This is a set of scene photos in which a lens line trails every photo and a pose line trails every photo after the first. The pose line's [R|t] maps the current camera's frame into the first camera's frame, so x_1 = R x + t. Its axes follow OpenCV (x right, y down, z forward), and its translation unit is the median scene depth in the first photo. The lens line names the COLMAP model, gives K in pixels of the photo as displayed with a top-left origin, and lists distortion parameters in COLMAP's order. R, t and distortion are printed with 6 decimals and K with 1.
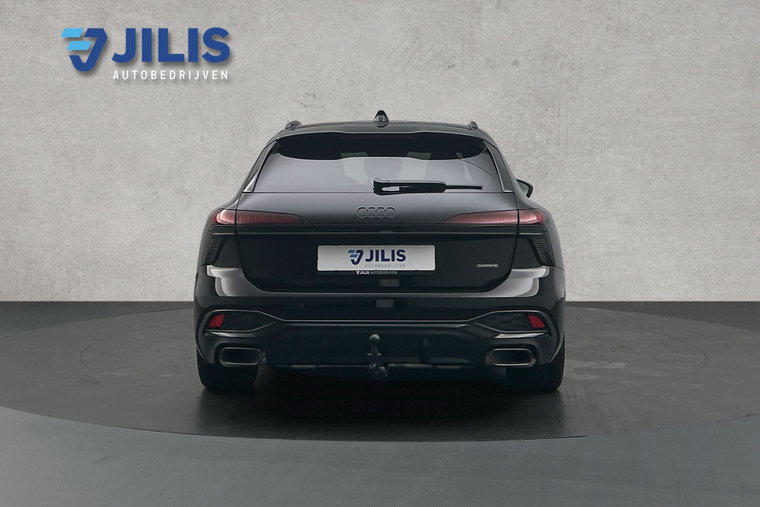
lens RADIAL K [[595.2, 0, 379.7], [0, 595.2, 253.4], [0, 0, 1]] dist [-0.000041, -0.002528]
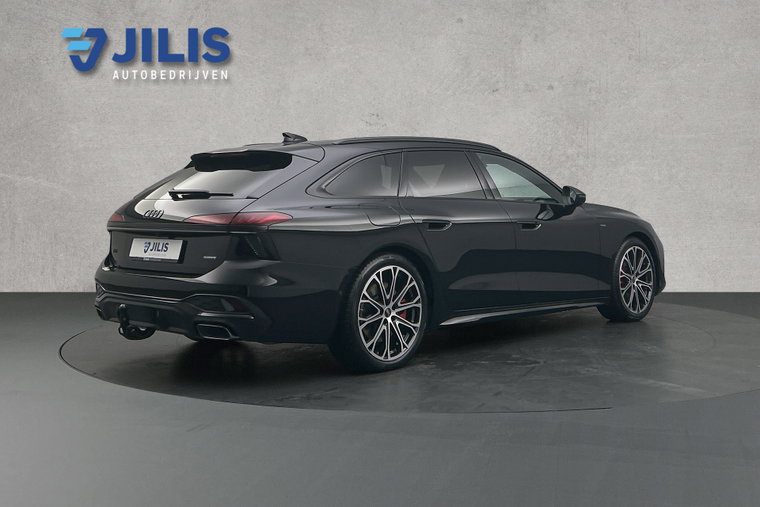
lens RADIAL K [[595.2, 0, 380.4], [0, 595.2, 253.1], [0, 0, 1]] dist [-0.000041, -0.002528]
pose [[1.000000, 0.000015, 0.000829, -0.105969], [-0.000014, 1.000000, -0.000560, 0.004884], [-0.000829, 0.000560, 0.999999, -0.164208]]
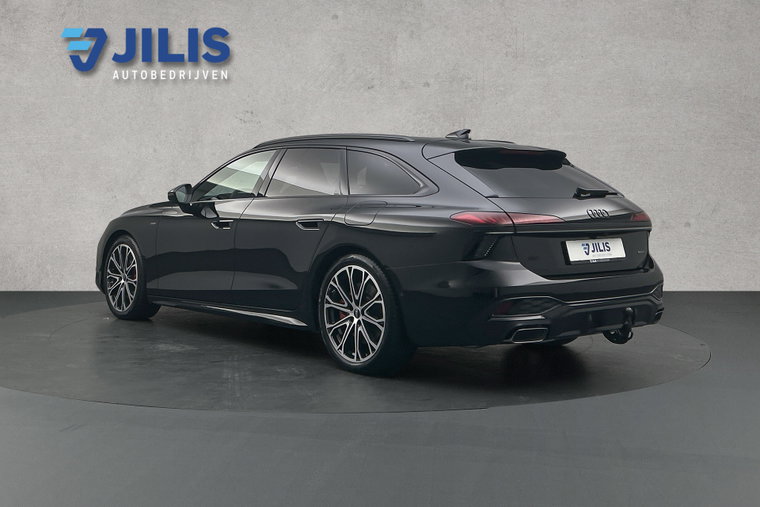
lens RADIAL K [[595.2, 0, 380.1], [0, 595.2, 253.5], [0, 0, 1]] dist [-0.000041, -0.002528]
pose [[1.000000, -0.000123, 0.000489, 0.137364], [0.000123, 1.000000, 0.000235, 0.007523], [-0.000489, -0.000235, 1.000000, -0.153528]]
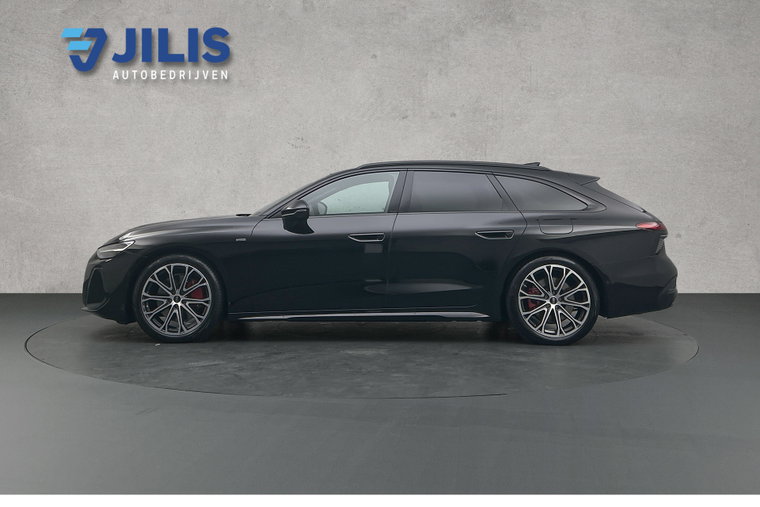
lens RADIAL K [[595.2, 0, 380.3], [0, 595.2, 253.4], [0, 0, 1]] dist [-0.000041, -0.002528]
pose [[1.000000, 0.000102, 0.000764, 0.063621], [-0.000102, 1.000000, -0.000204, -0.008456], [-0.000764, 0.000204, 1.000000, -0.335487]]
